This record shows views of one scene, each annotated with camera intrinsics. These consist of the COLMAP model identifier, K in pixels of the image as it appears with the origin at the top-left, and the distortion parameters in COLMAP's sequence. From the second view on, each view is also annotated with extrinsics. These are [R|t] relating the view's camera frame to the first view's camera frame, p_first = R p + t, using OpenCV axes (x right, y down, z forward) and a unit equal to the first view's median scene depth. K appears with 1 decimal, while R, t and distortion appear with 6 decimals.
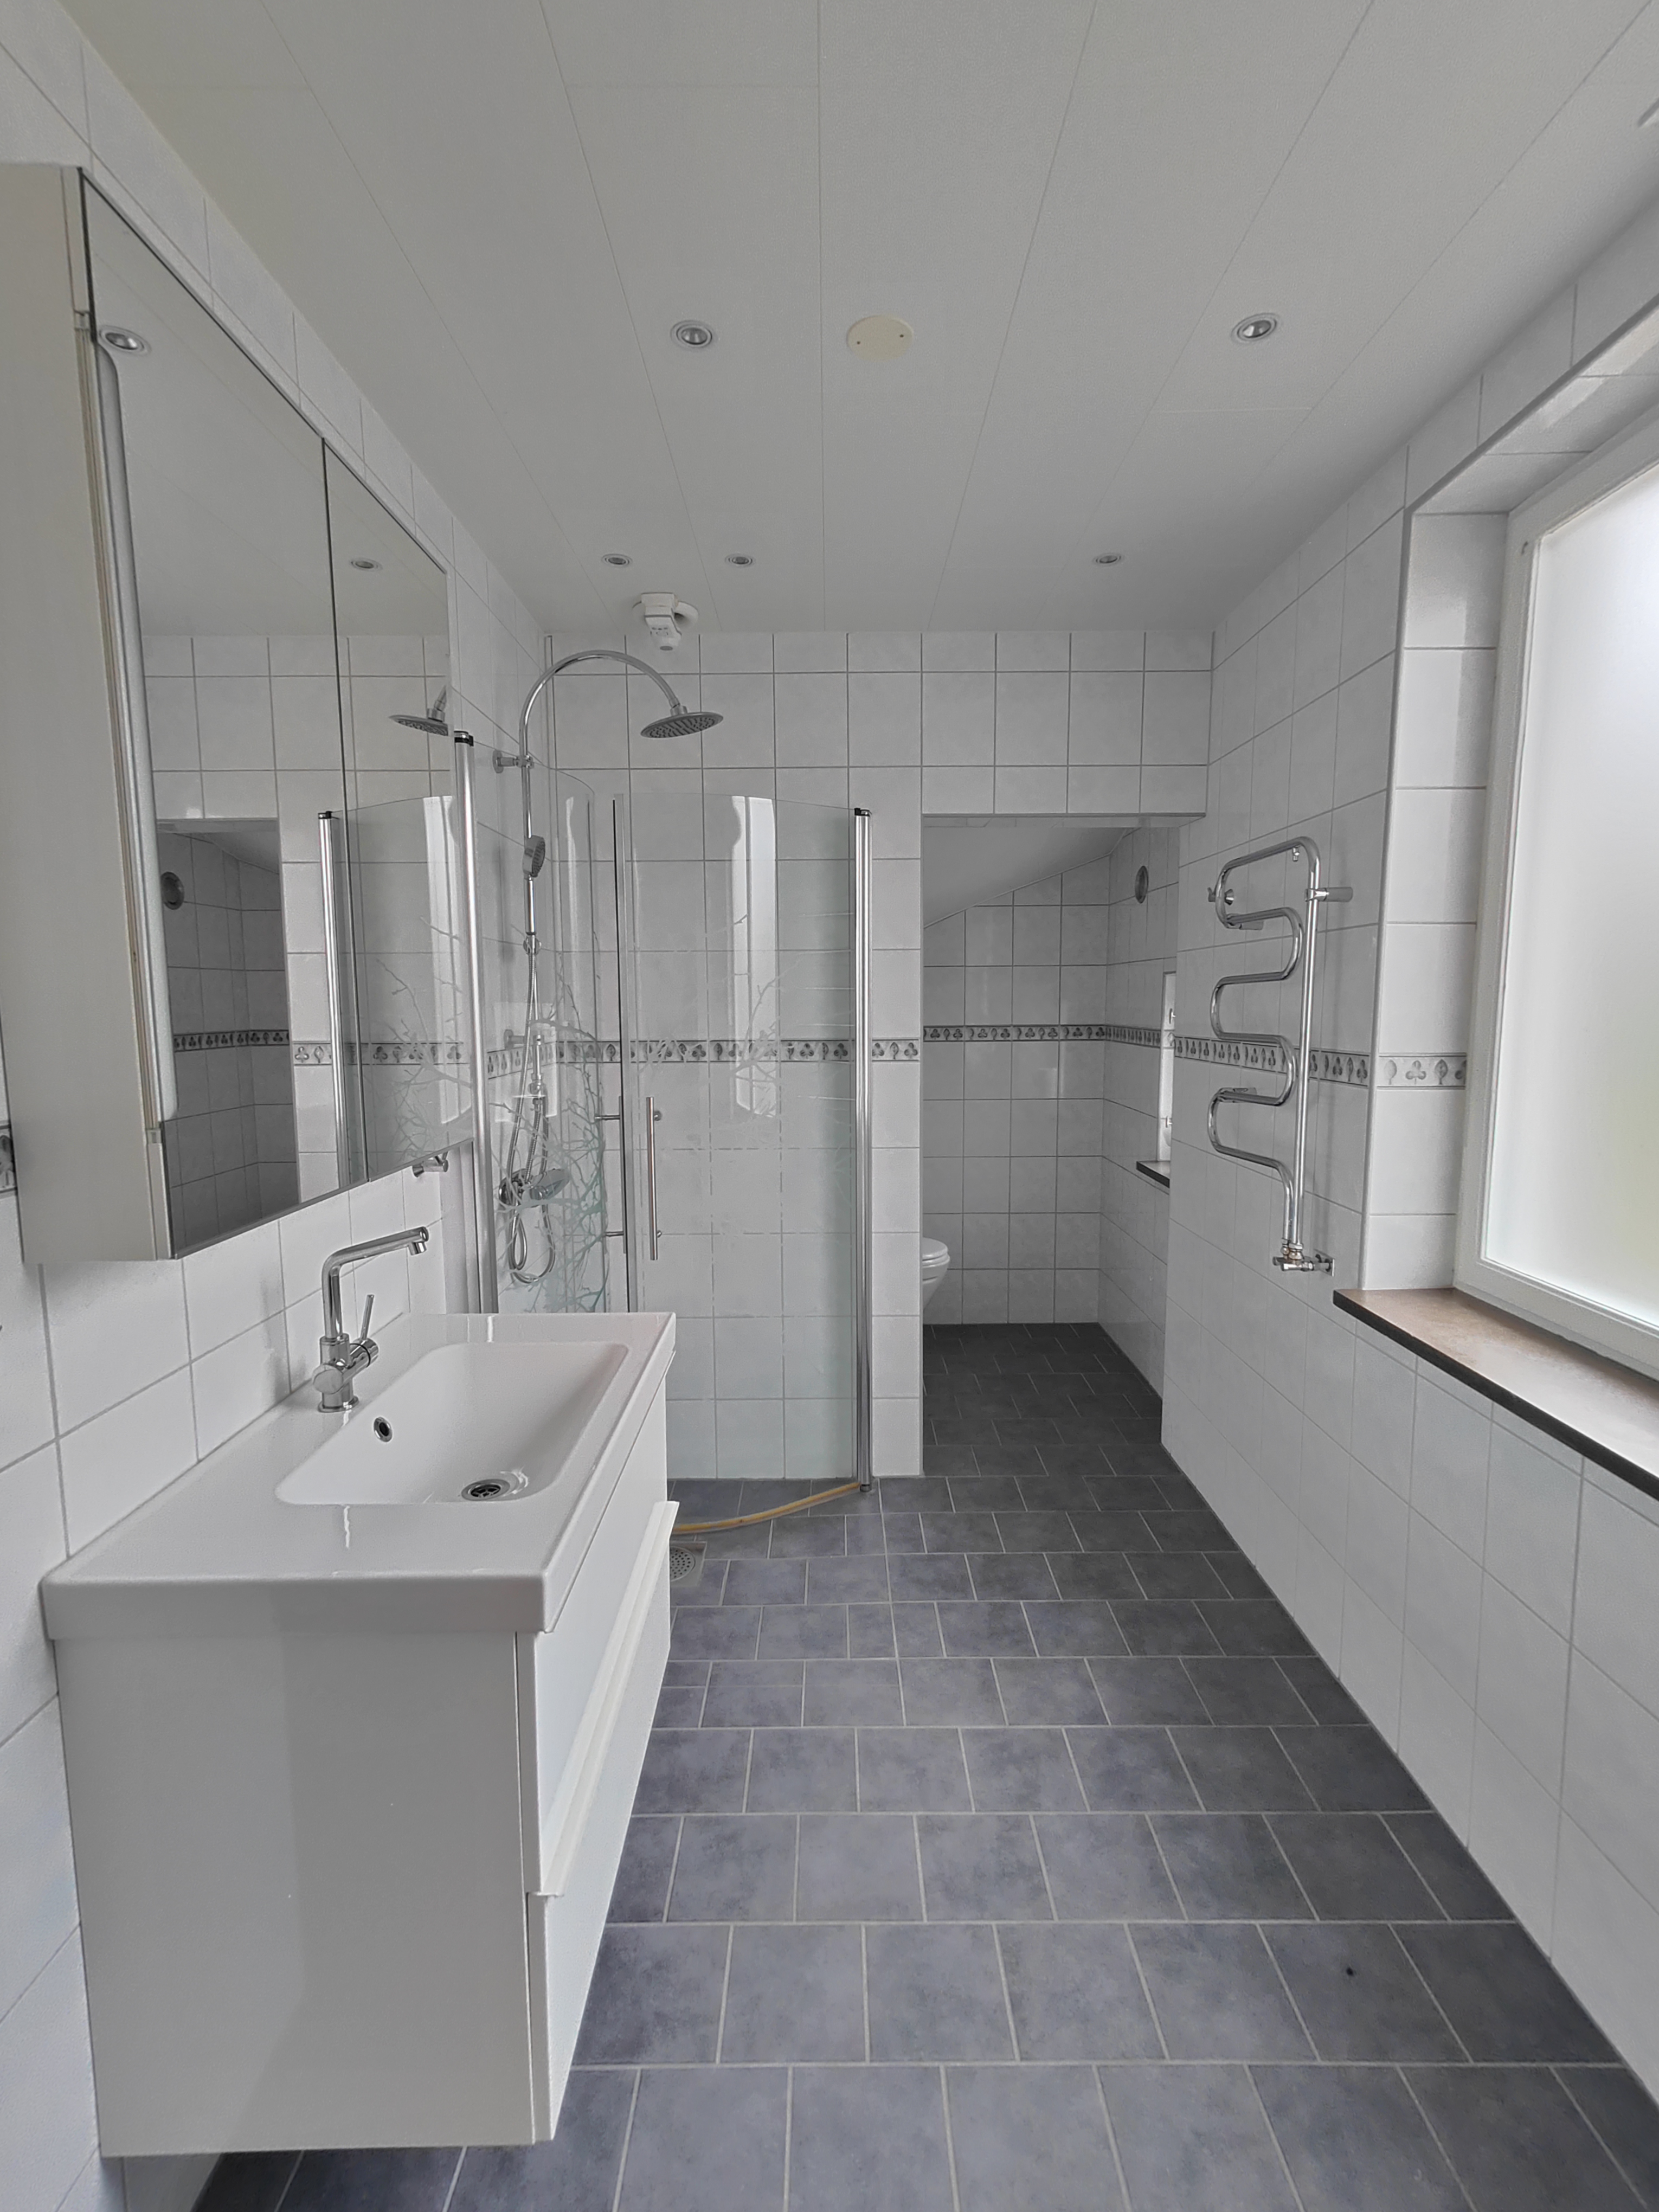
lens RADIAL K [[982.0, 0, 828.8], [0, 982.0, 1106.8], [0, 0, 1]] dist [0.026119, -0.002199]
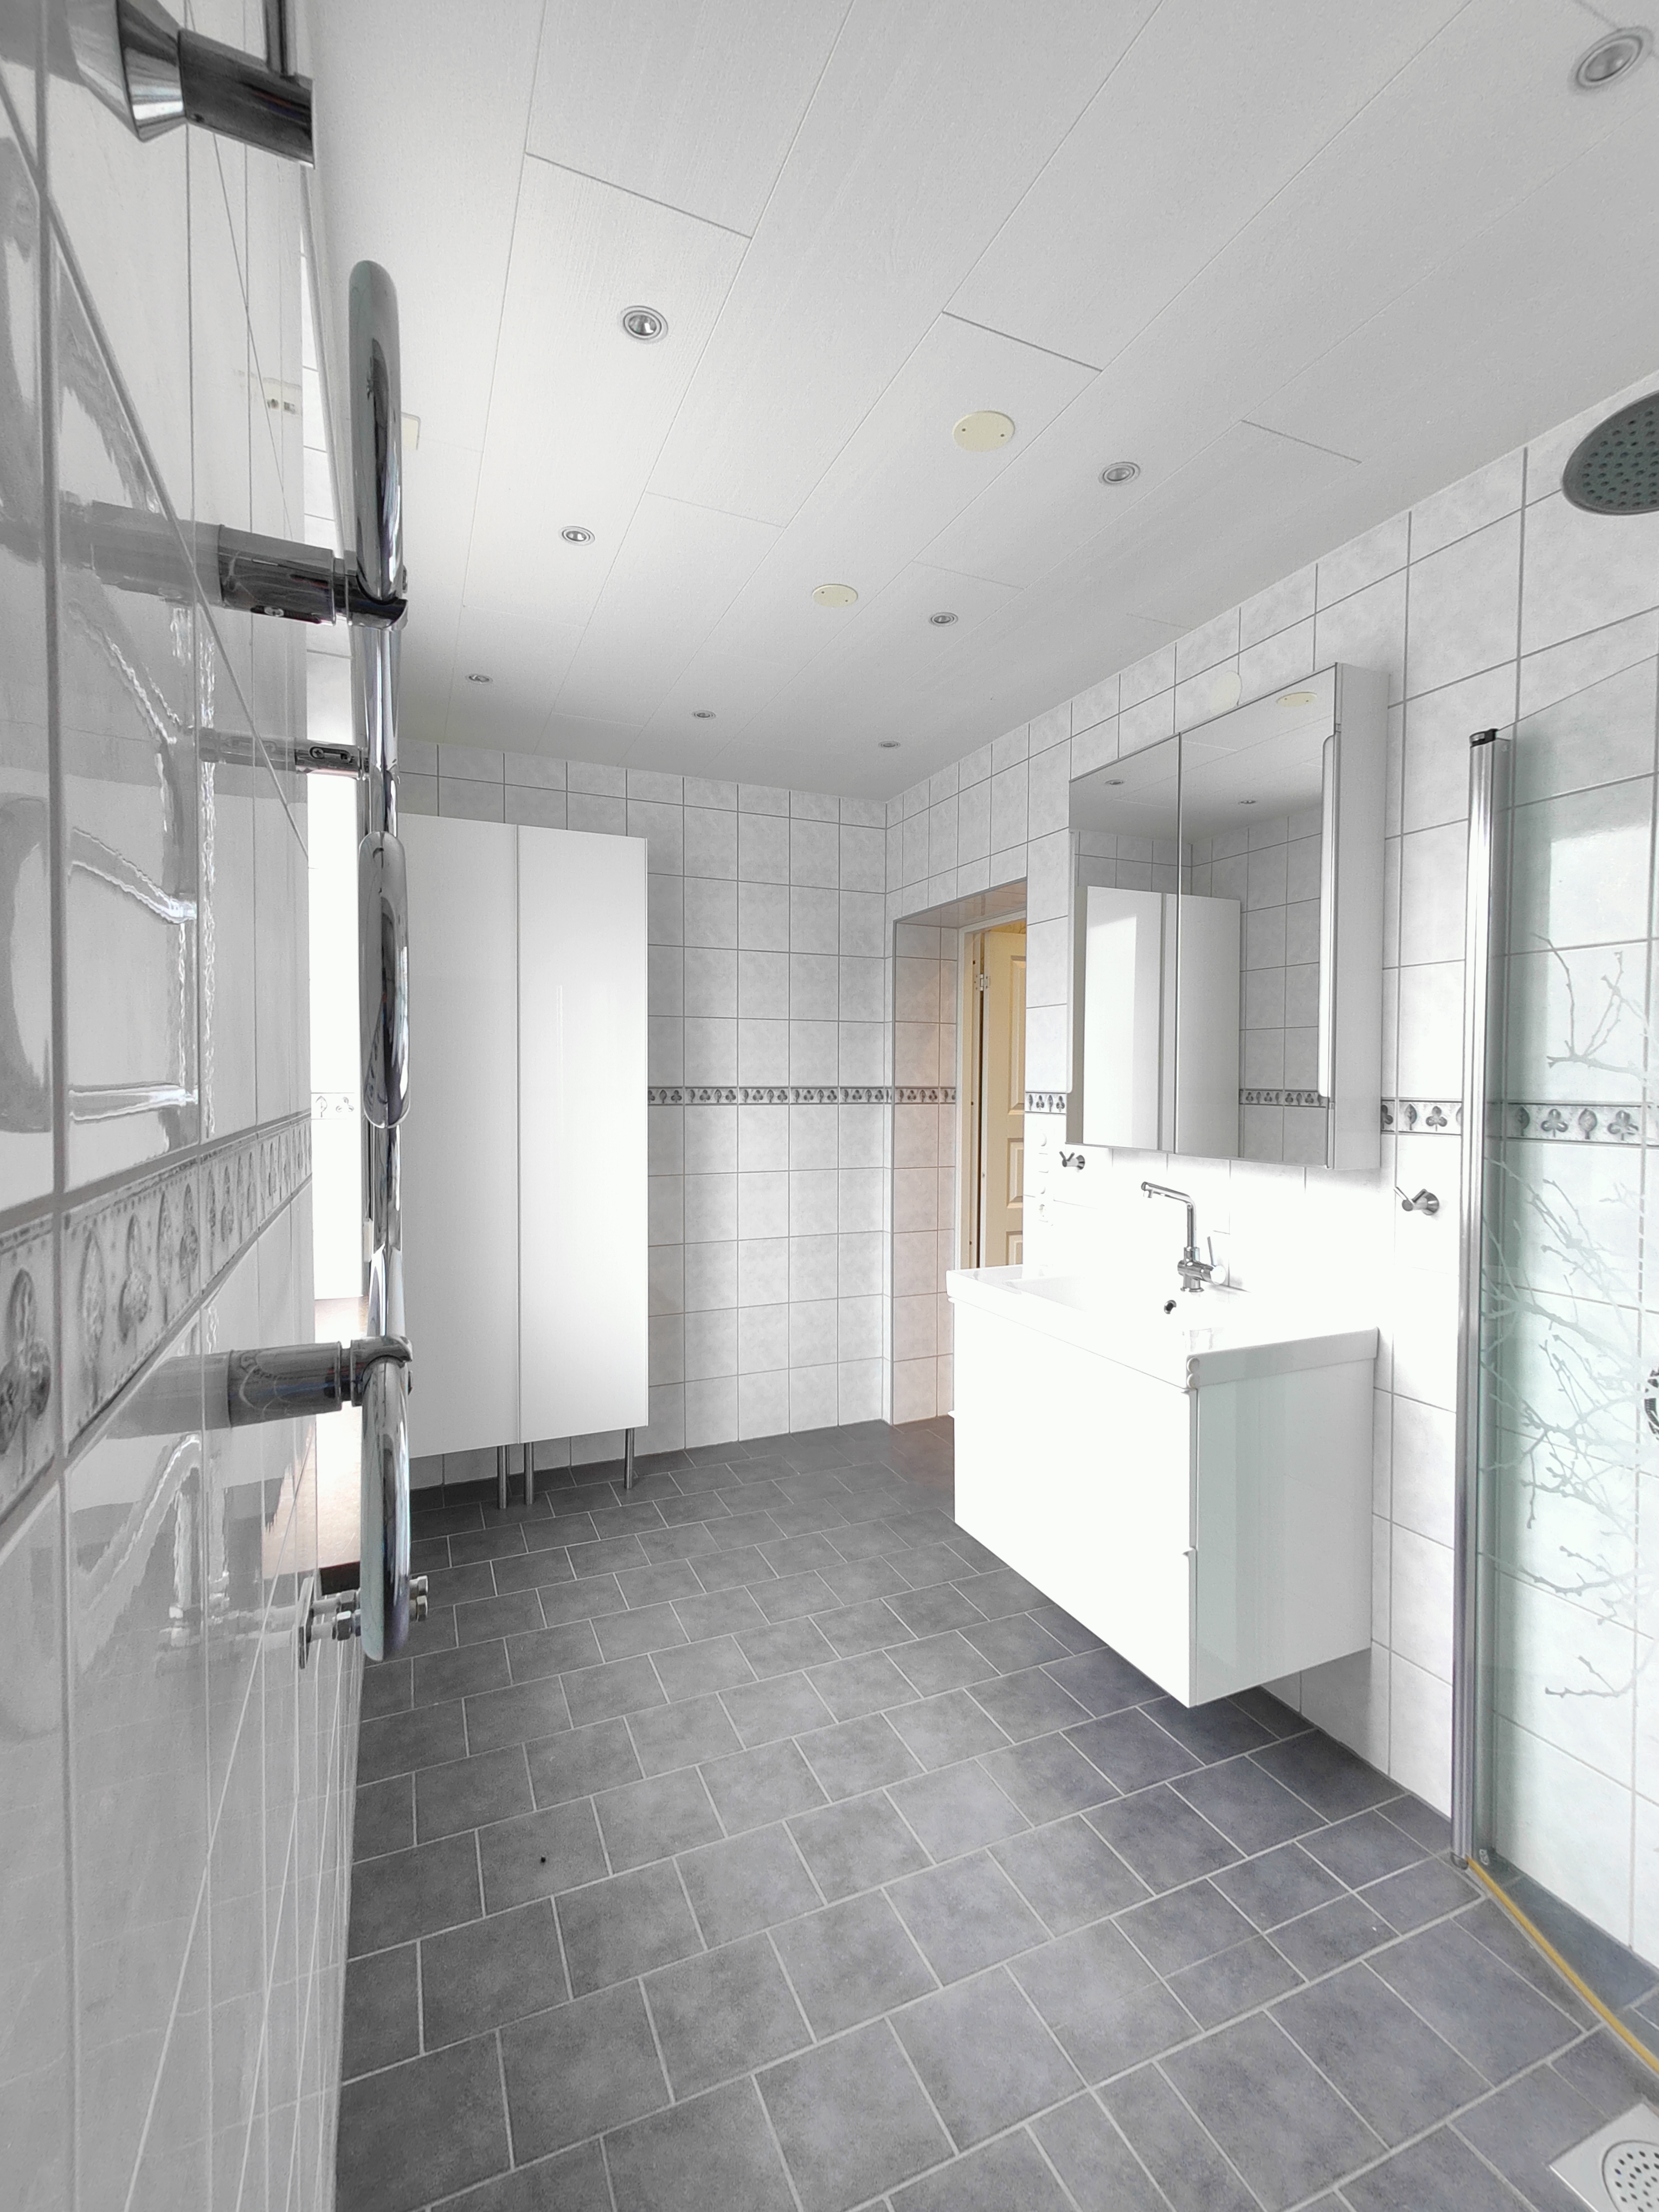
lens RADIAL K [[982.0, 0, 826.8], [0, 982.0, 1102.6], [0, 0, 1]] dist [0.026119, -0.002199]
pose [[-0.915343, 0.013972, -0.402432, 0.558586], [-0.041794, 0.990704, 0.129456, -0.146238], [0.400500, 0.135316, -0.906250, 1.719788]]
